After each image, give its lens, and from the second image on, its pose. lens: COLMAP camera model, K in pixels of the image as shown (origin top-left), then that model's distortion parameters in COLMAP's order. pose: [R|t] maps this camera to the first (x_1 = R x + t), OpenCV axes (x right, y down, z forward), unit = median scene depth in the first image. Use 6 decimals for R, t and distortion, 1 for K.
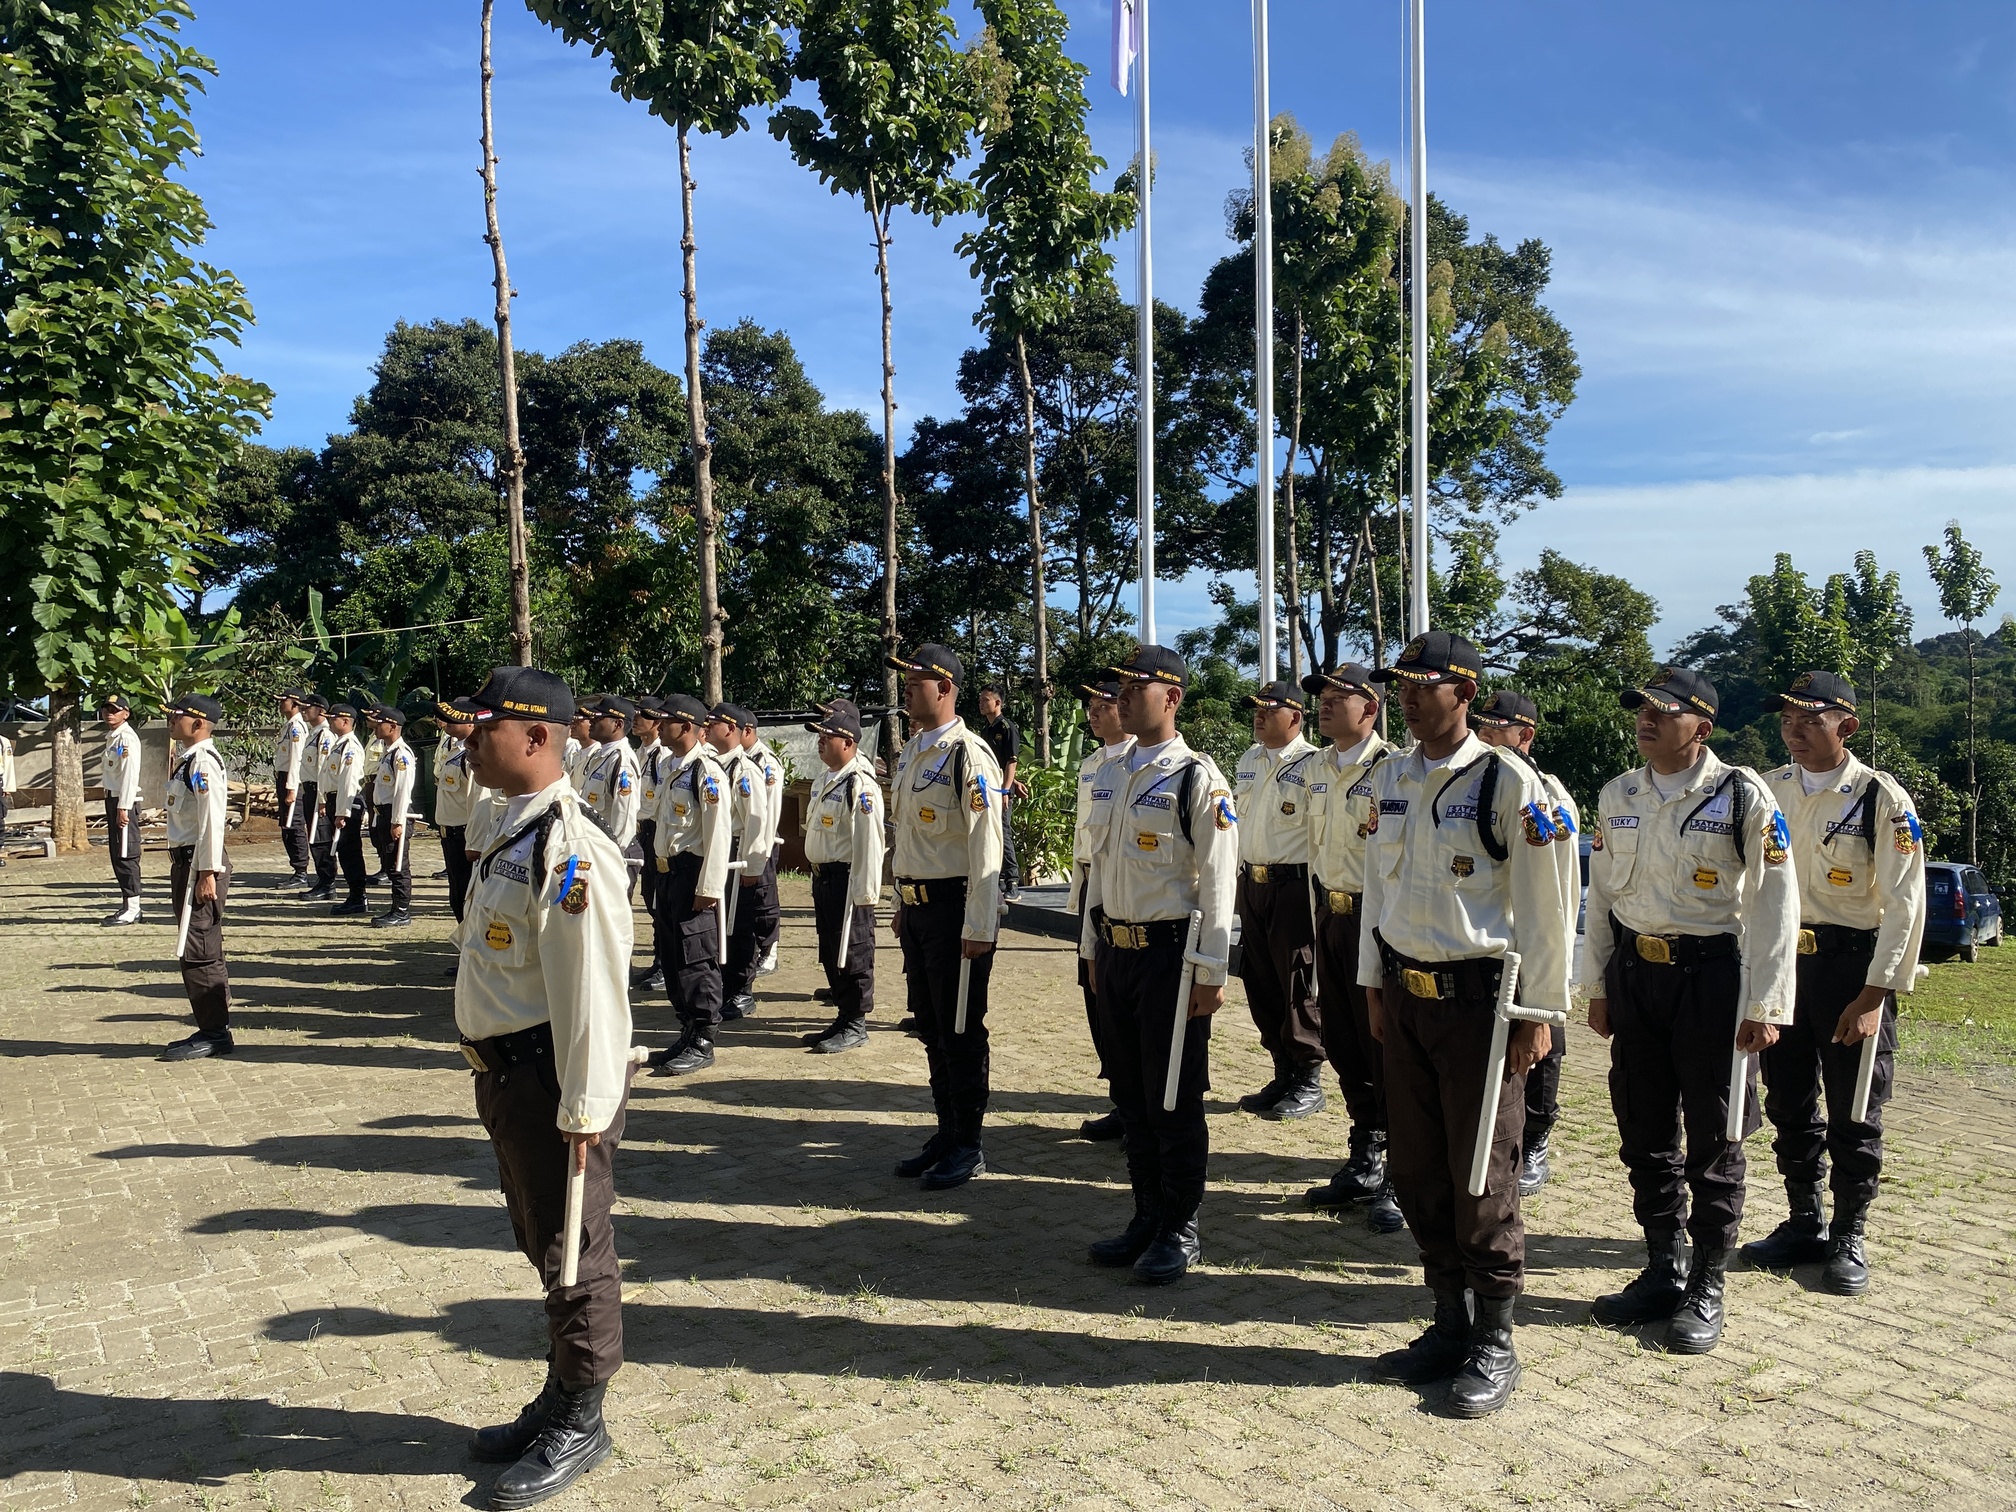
lens RADIAL K [[1552.9, 0, 1010.2], [0, 1552.9, 777.8], [0, 0, 1]] dist [-0.003084, 0.007572]
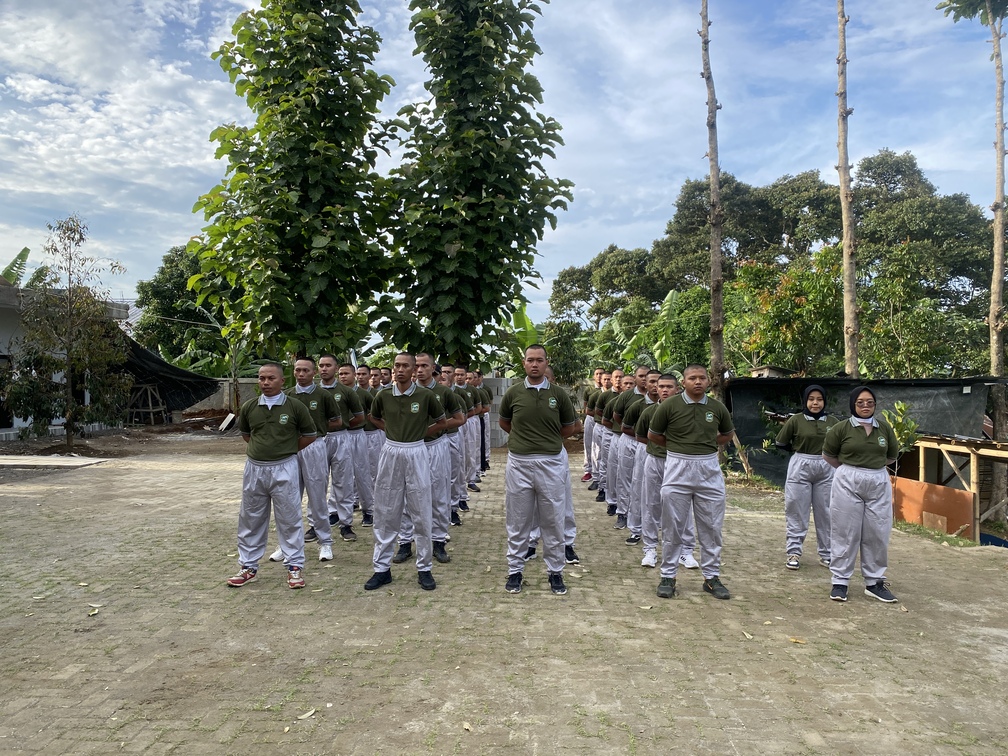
lens RADIAL K [[776.4, 0, 505.1], [0, 776.4, 388.9], [0, 0, 1]] dist [-0.003084, 0.007572]
pose [[0.814738, 0.017610, -0.579562, -0.031006], [-0.037427, 0.999051, -0.022257, -0.004408], [0.578620, 0.039825, 0.814624, 0.193528]]
